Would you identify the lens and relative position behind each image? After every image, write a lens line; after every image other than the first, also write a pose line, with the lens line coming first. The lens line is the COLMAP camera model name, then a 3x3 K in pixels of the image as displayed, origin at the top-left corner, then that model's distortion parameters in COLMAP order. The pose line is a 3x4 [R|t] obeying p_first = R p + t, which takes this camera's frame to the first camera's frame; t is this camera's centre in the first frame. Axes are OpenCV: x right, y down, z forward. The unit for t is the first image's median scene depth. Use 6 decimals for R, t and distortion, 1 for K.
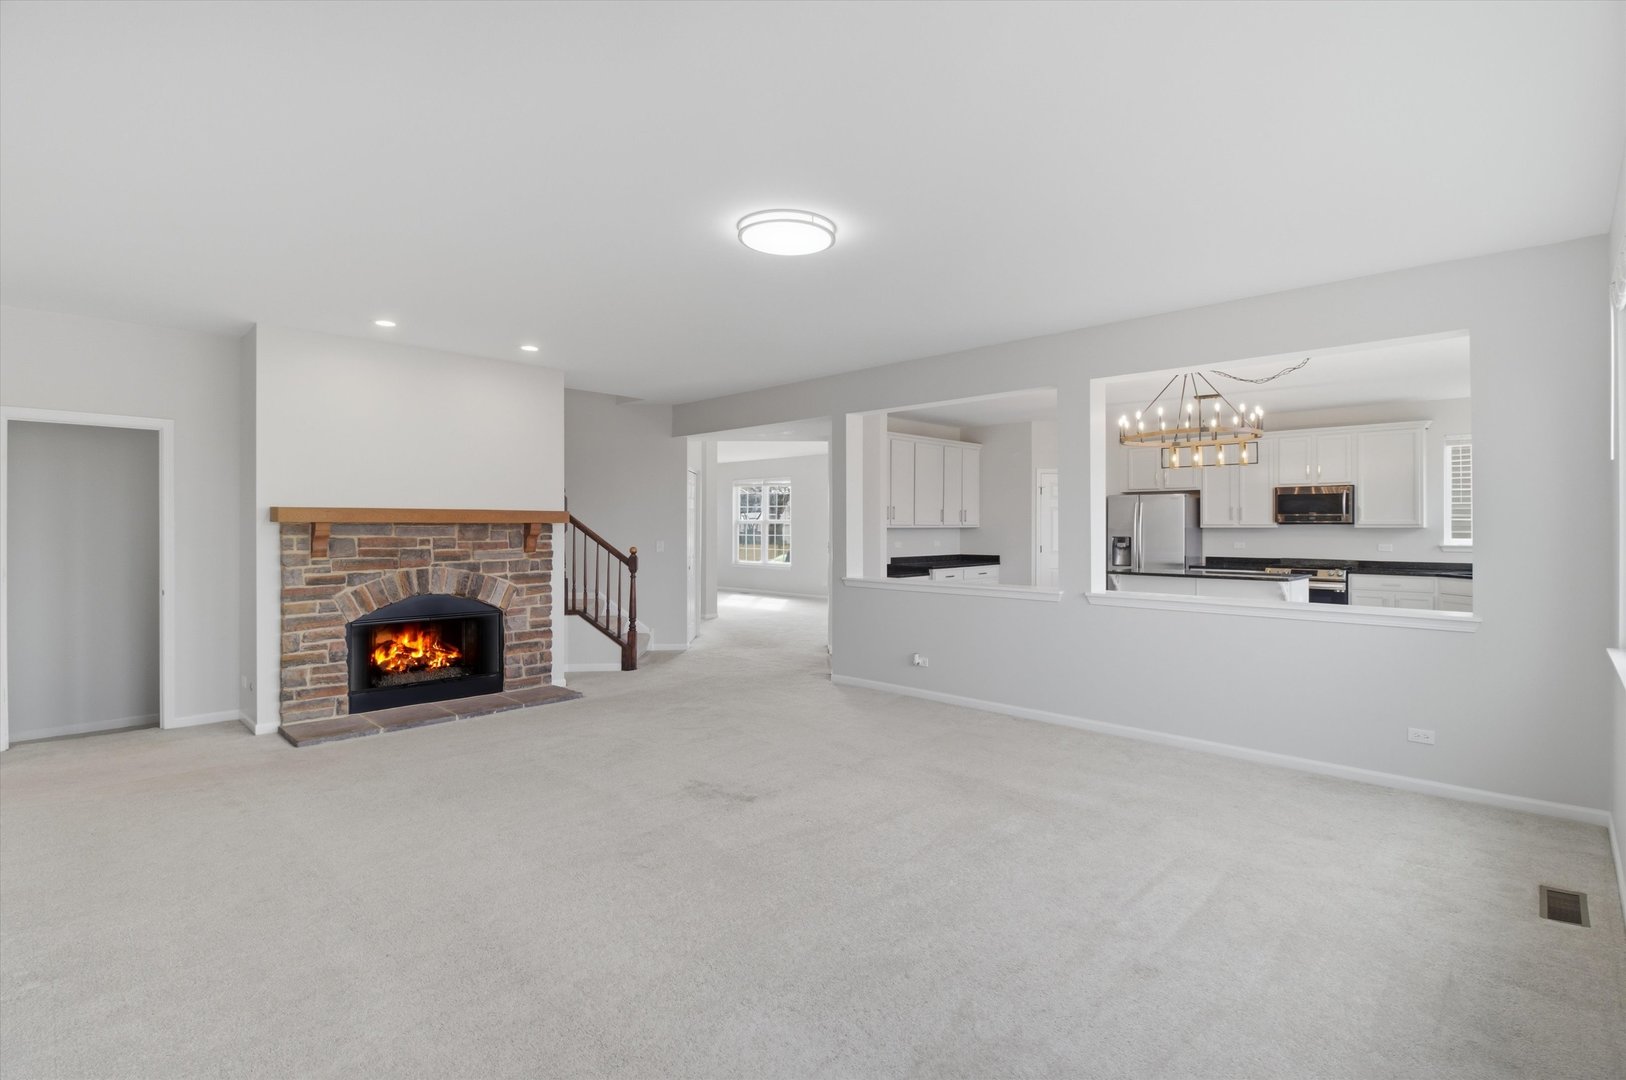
lens RADIAL K [[781.5, 0, 822.4], [0, 781.5, 527.4], [0, 0, 1]] dist [-0.000105, -0.000526]
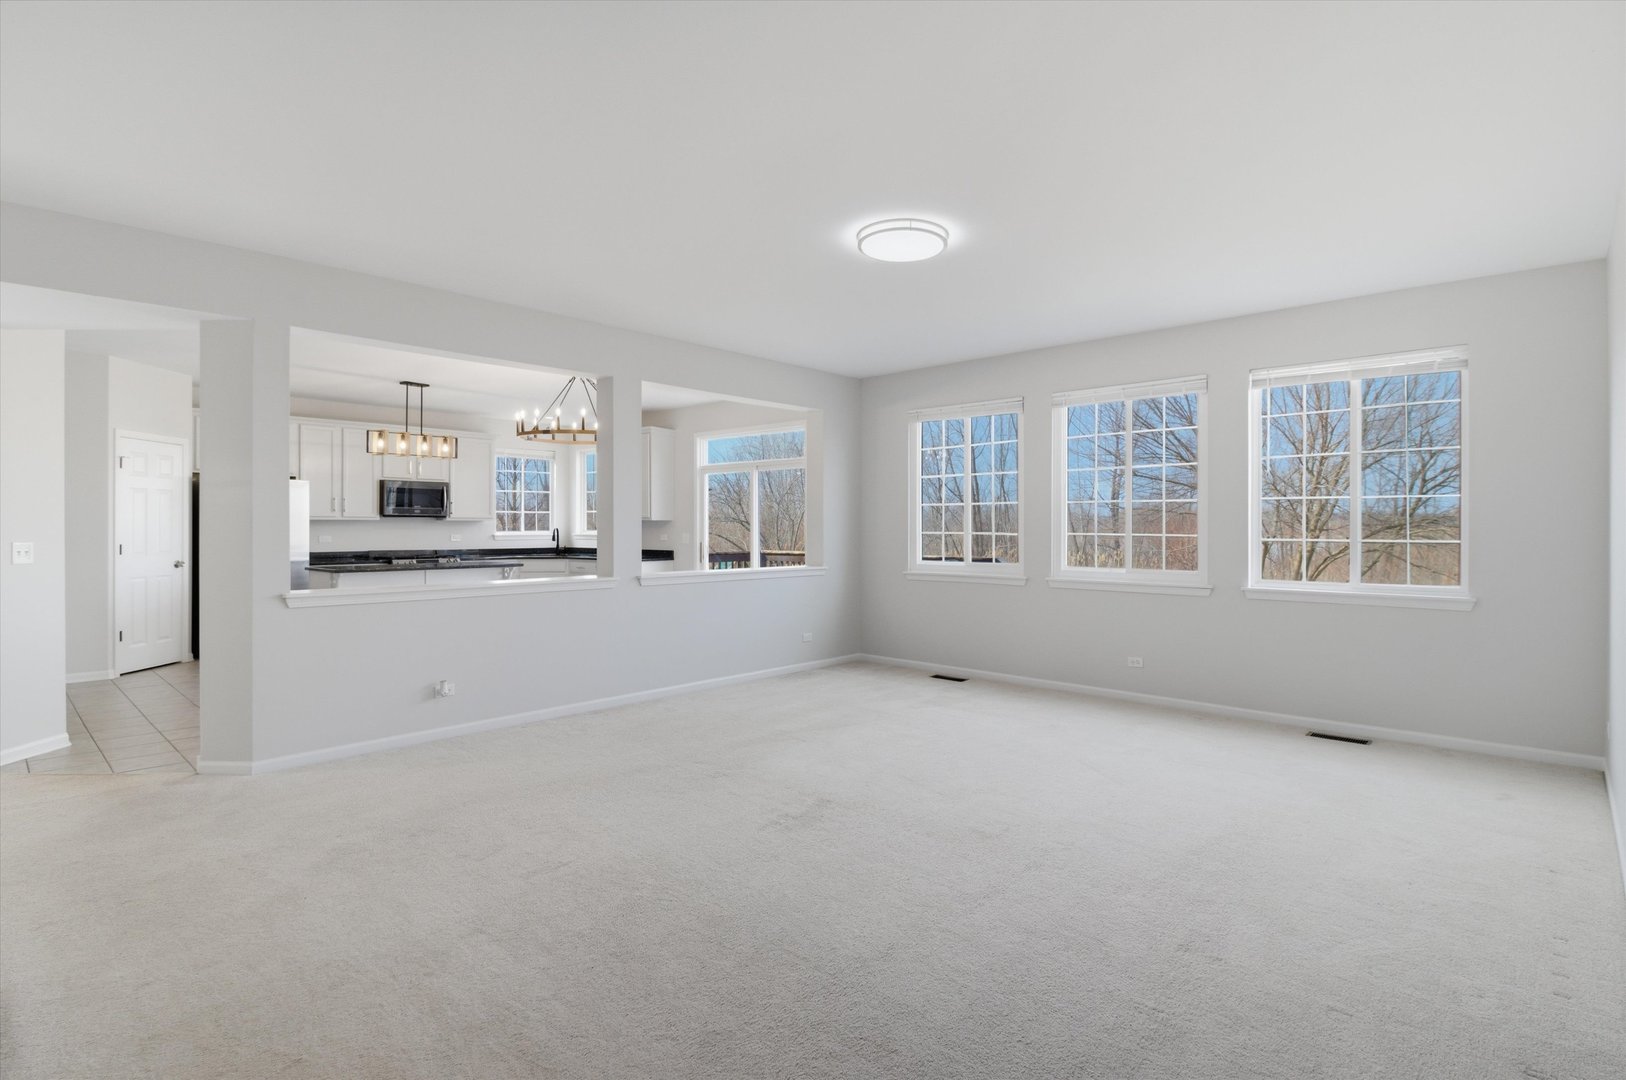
lens RADIAL K [[781.5, 0, 822.4], [0, 781.5, 527.4], [0, 0, 1]] dist [-0.000105, -0.000526]
pose [[-0.030192, -0.002160, 0.999542, -0.482468], [-0.003153, 0.999993, 0.002066, 0.005782], [-0.999539, -0.003089, -0.030198, 0.477688]]
